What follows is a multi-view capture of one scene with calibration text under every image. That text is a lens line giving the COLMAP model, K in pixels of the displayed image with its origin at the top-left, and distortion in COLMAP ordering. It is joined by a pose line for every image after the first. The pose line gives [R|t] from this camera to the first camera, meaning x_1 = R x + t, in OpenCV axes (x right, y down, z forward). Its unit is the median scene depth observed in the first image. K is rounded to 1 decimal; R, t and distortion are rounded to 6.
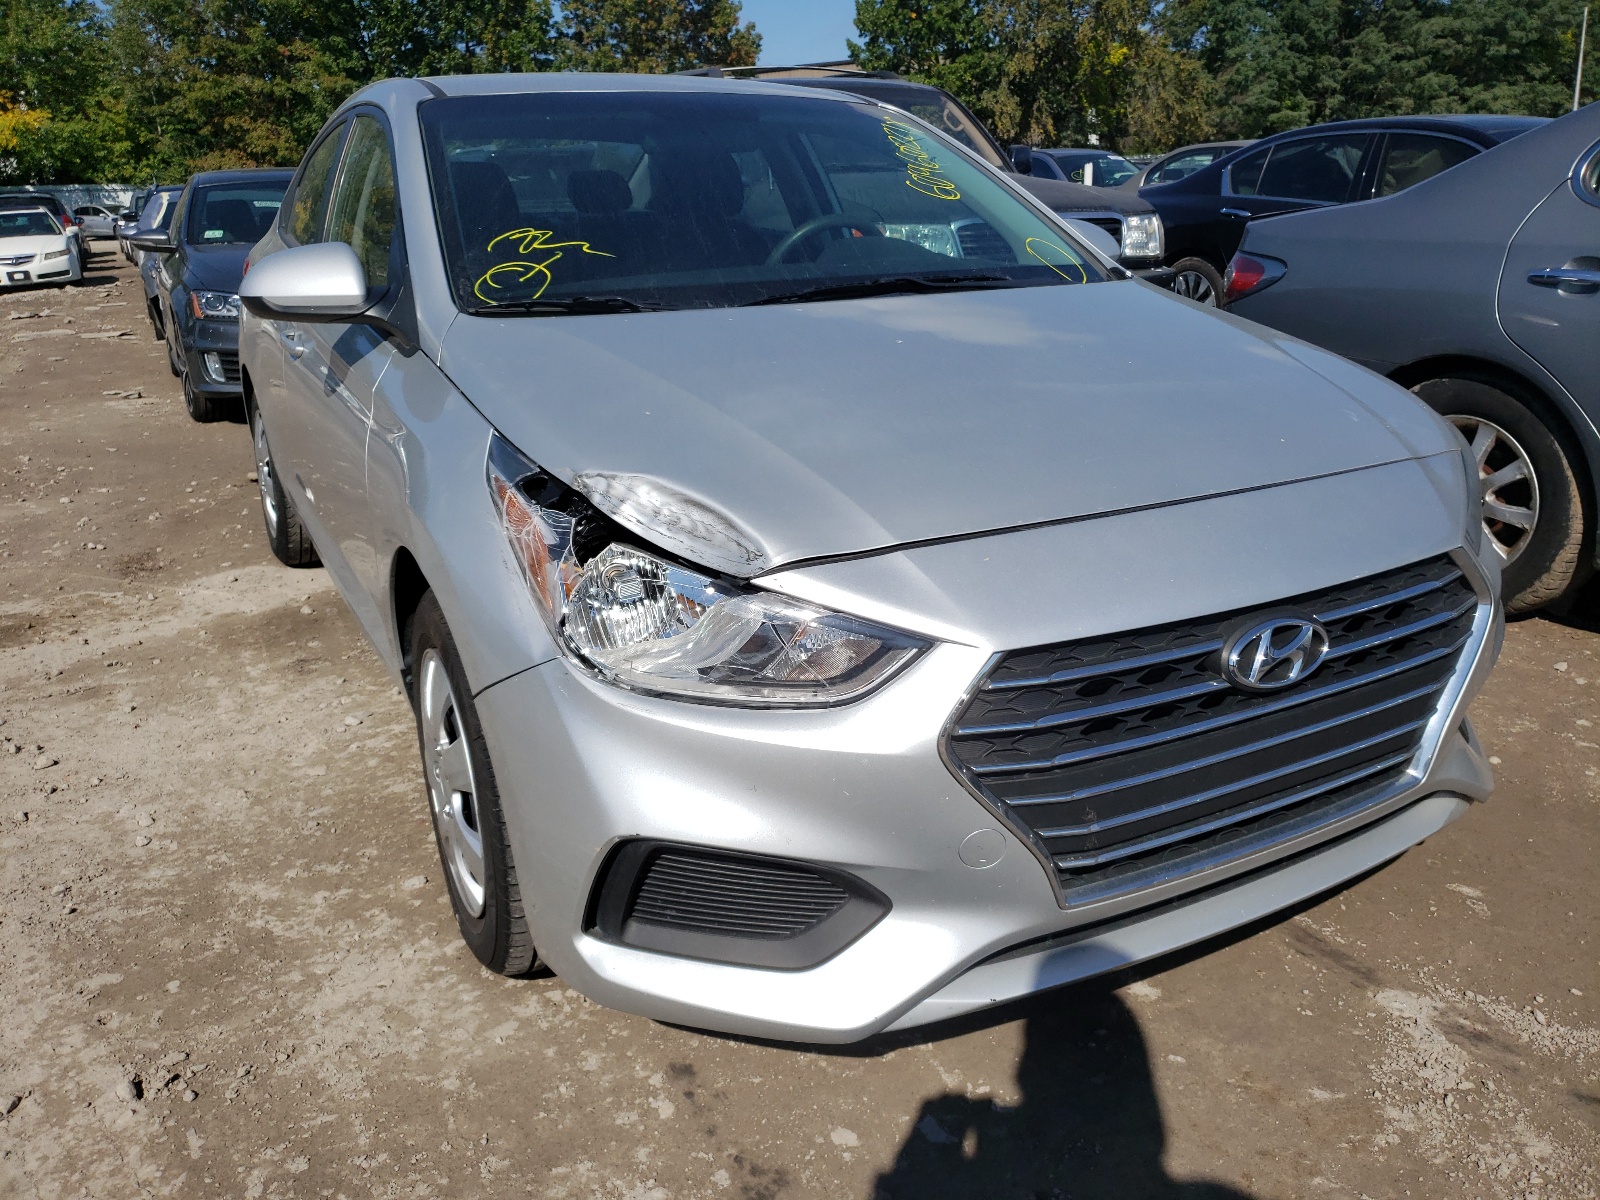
lens RADIAL K [[1189.4, 0, 801.6], [0, 1189.4, 579.3], [0, 0, 1]] dist [0.002450, 0.015586]
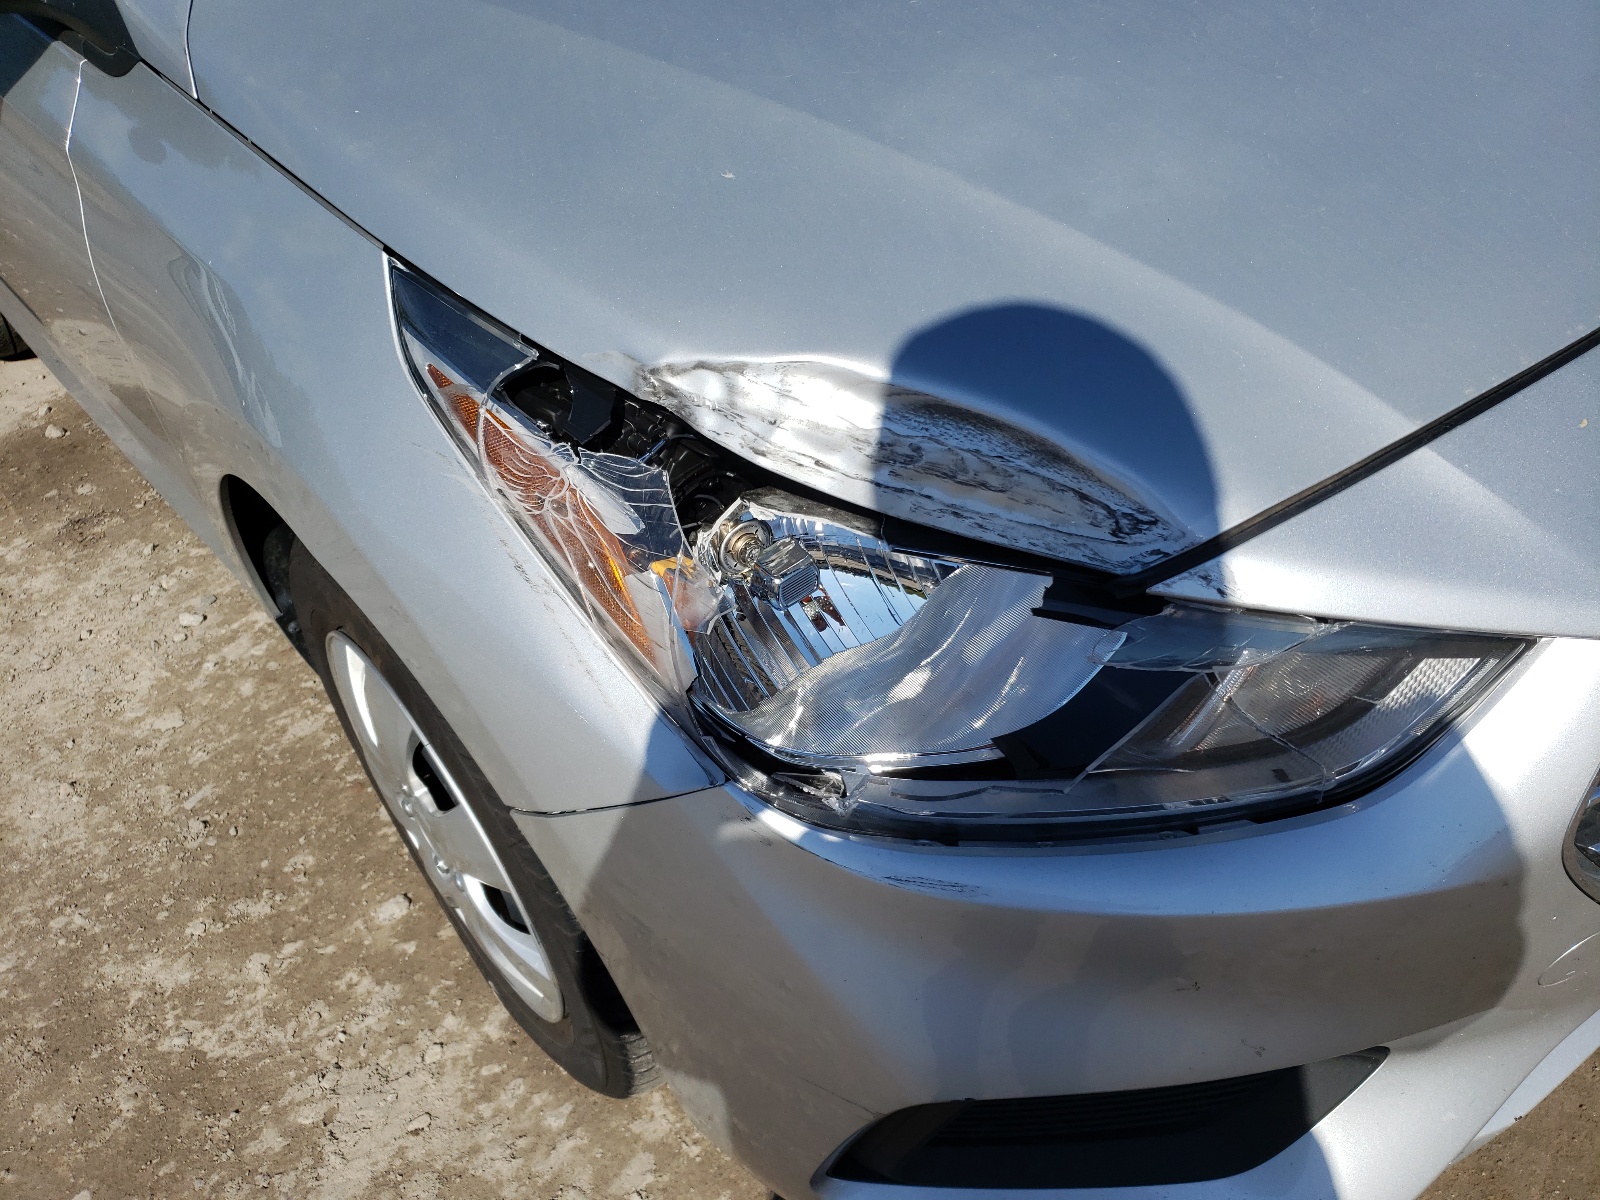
lens RADIAL K [[1189.4, 0, 801.6], [0, 1189.4, 579.3], [0, 0, 1]] dist [0.002450, 0.015586]
pose [[0.973093, -0.197185, 0.119196, -0.147031], [0.146686, 0.929101, 0.339493, -0.115771], [-0.177688, -0.312874, 0.933026, 0.398555]]
